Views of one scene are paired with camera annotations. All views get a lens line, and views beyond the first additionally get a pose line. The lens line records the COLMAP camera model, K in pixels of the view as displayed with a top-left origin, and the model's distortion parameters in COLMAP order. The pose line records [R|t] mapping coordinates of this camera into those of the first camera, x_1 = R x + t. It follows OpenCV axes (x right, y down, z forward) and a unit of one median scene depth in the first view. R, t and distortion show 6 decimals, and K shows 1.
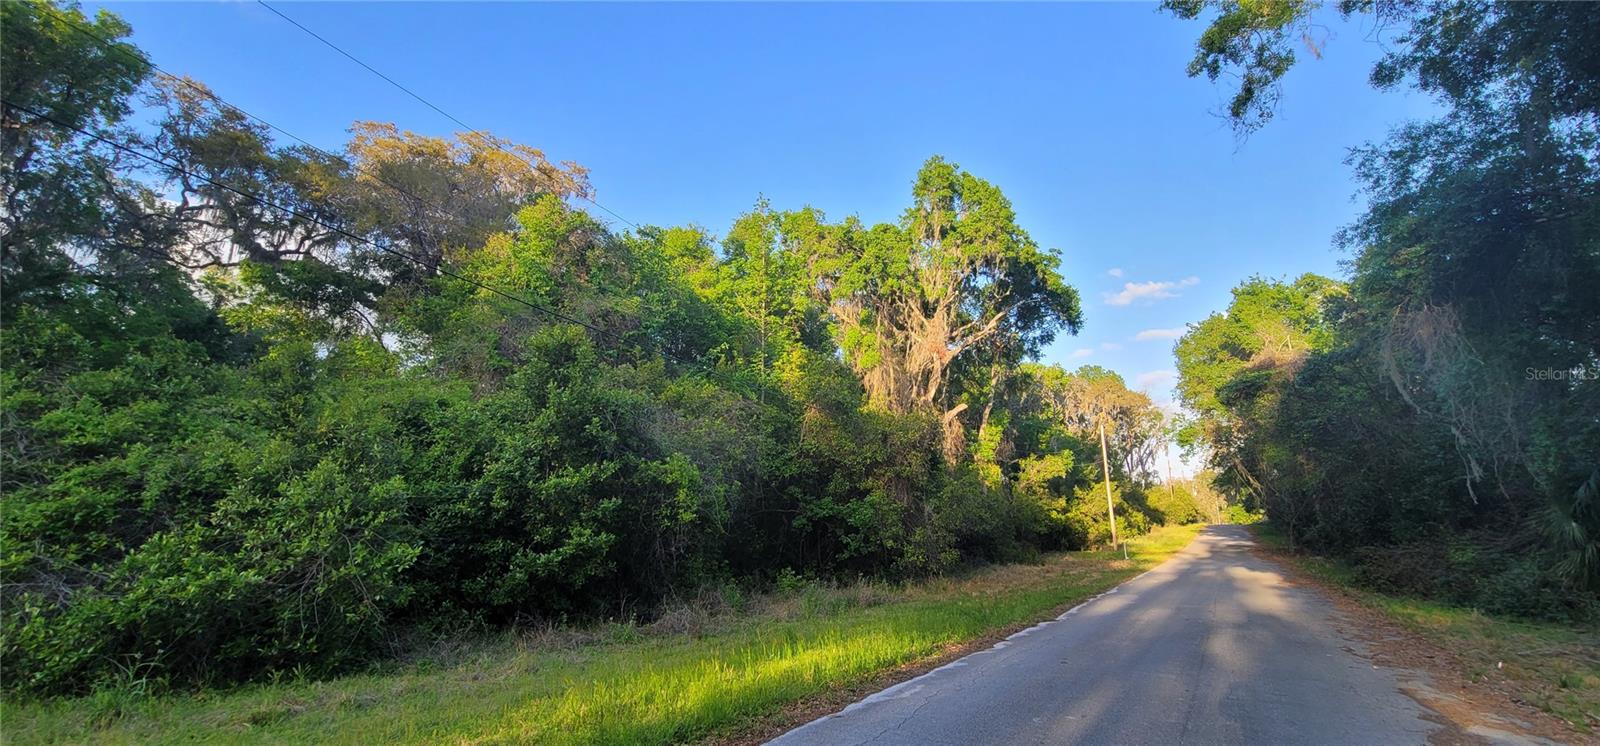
lens RADIAL K [[653.4, 0, 800.0], [0, 653.4, 373.0], [0, 0, 1]] dist [-0.003212, 0.003017]
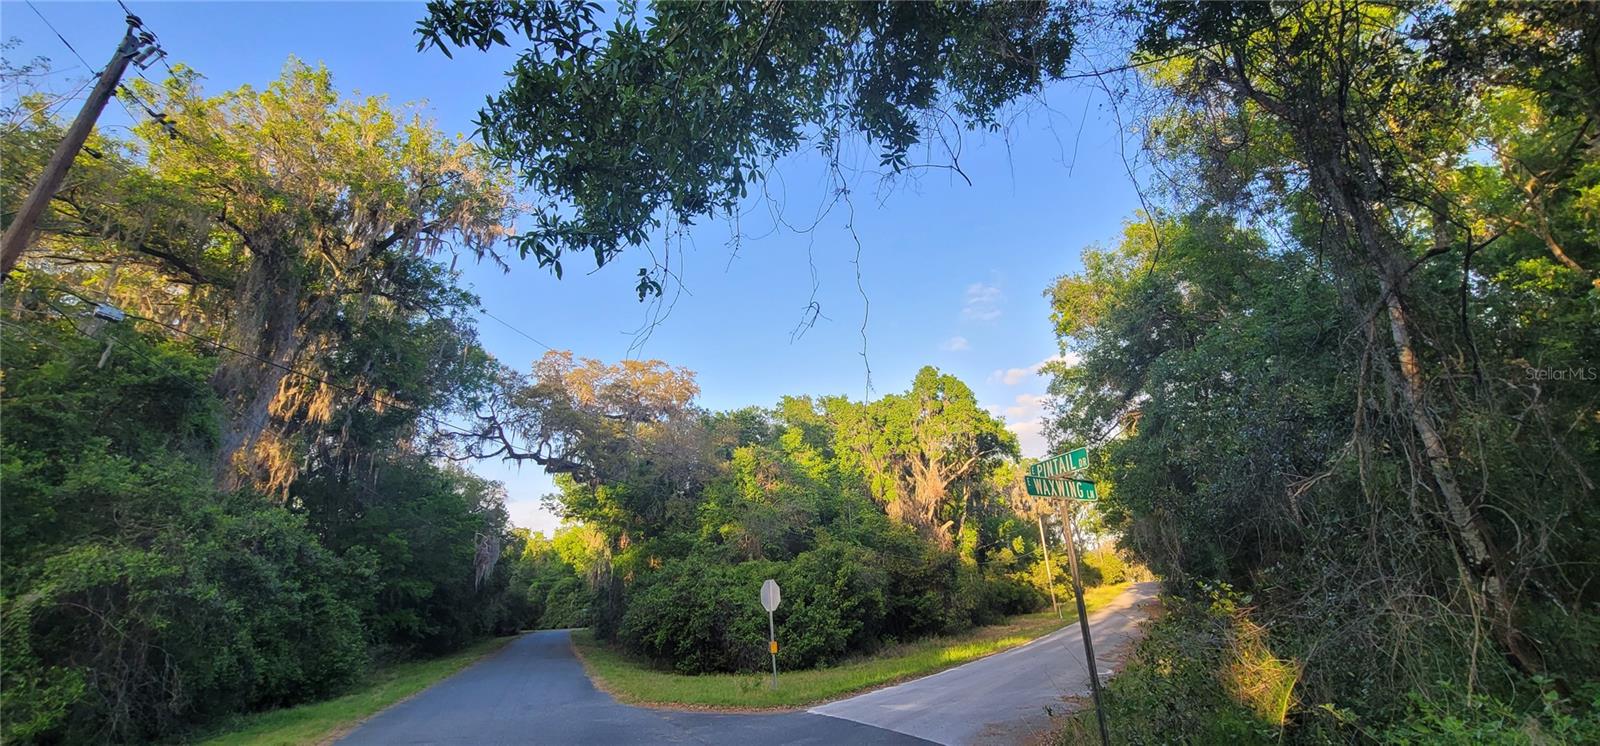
lens RADIAL K [[653.4, 0, 800.0], [0, 653.4, 373.0], [0, 0, 1]] dist [-0.003212, 0.003017]
pose [[0.996159, -0.031913, 0.081540, -0.230532], [0.040264, 0.993874, -0.102919, -0.161590], [-0.077756, 0.105807, 0.991342, -0.561090]]
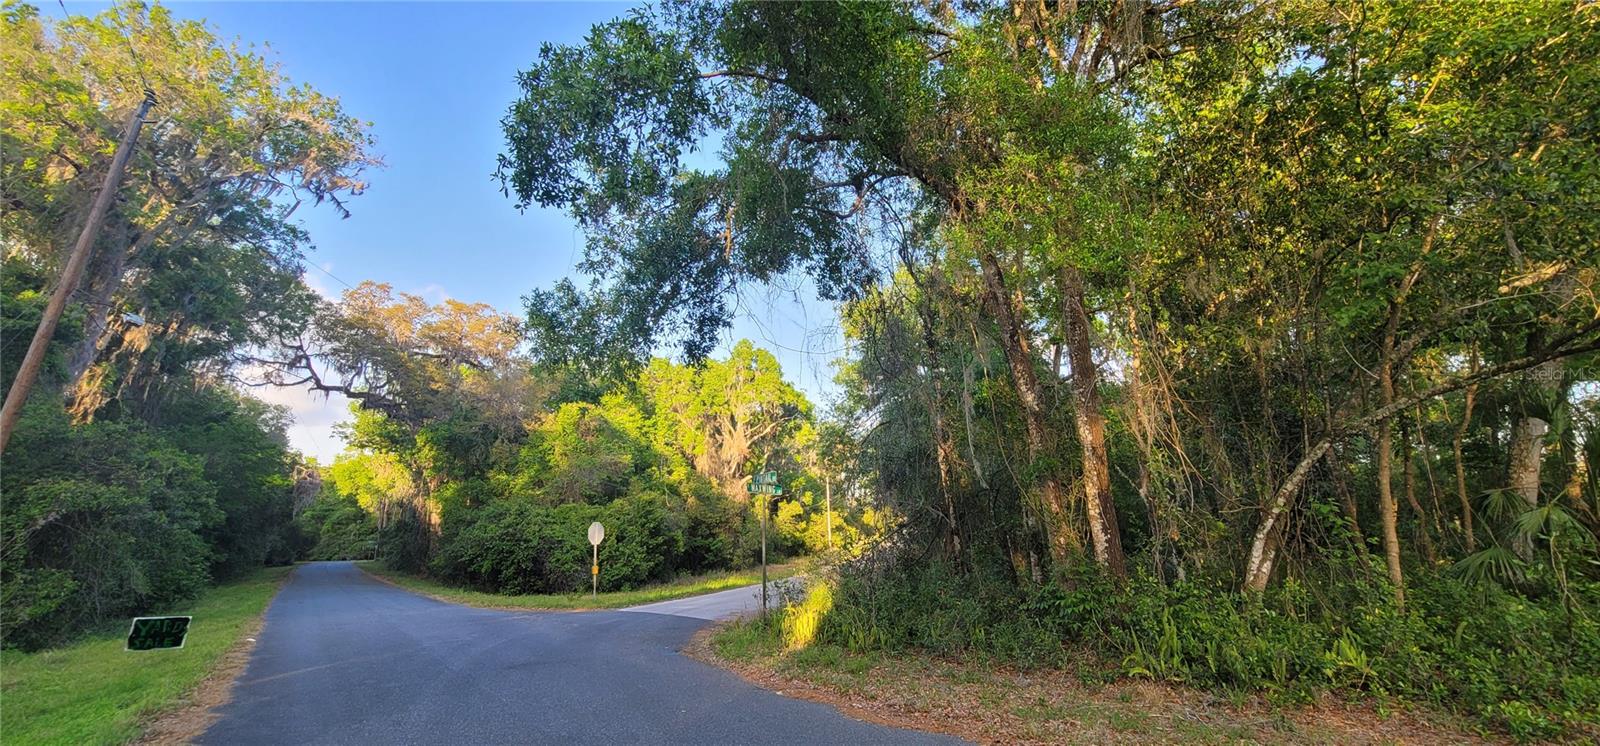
lens RADIAL K [[653.4, 0, 800.0], [0, 653.4, 373.0], [0, 0, 1]] dist [-0.003212, 0.003017]
pose [[0.937339, 0.058082, 0.343543, -0.260396], [-0.053211, 0.998304, -0.023598, -0.203457], [-0.344331, 0.003840, 0.938841, -0.742788]]
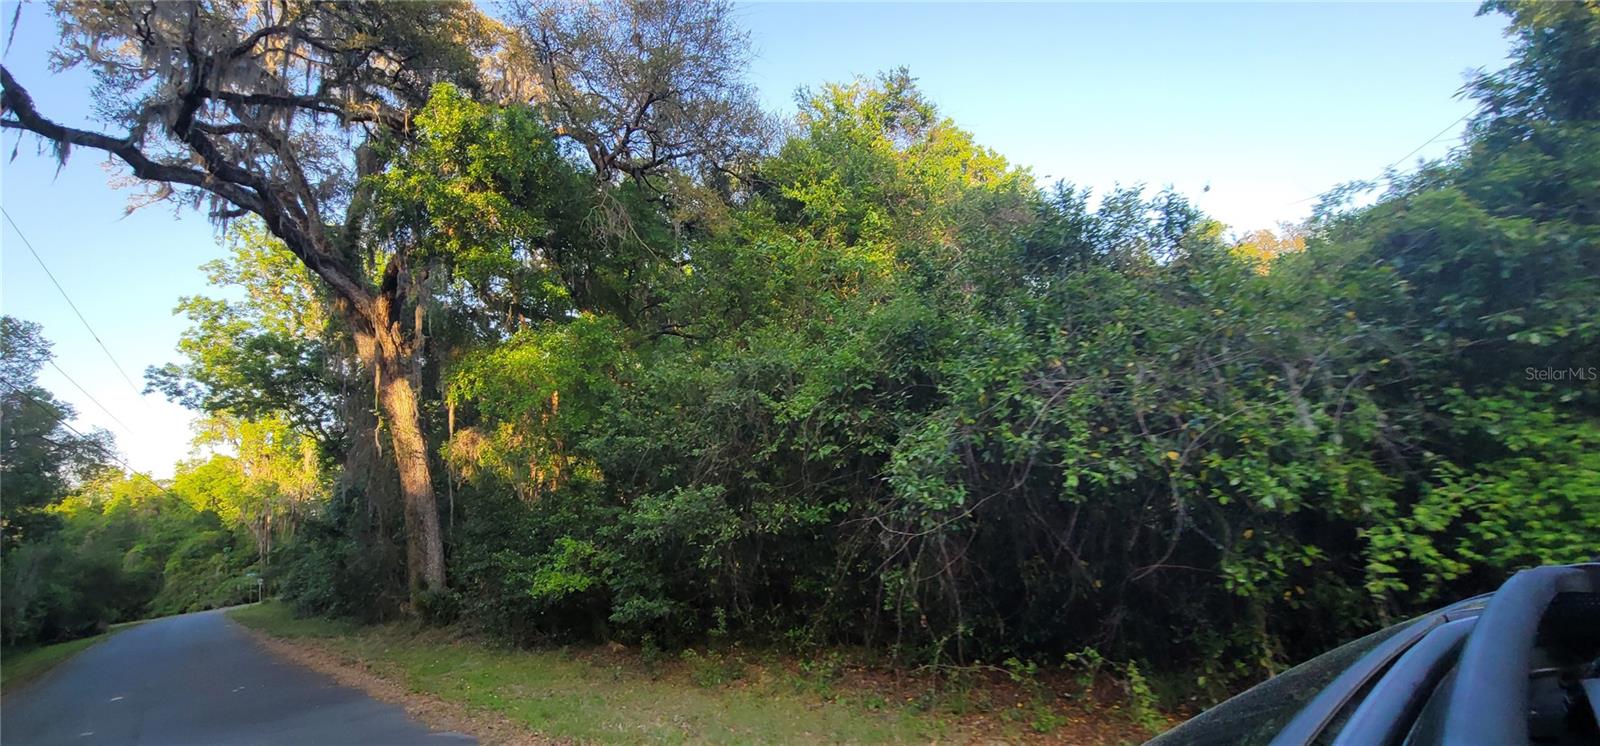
lens RADIAL K [[653.4, 0, 800.0], [0, 653.4, 373.0], [0, 0, 1]] dist [-0.003212, 0.003017]
pose [[0.879067, -0.043504, 0.474708, -0.479770], [0.042380, 0.999016, 0.013075, 0.034430], [-0.474810, 0.008625, 0.880046, 0.212703]]
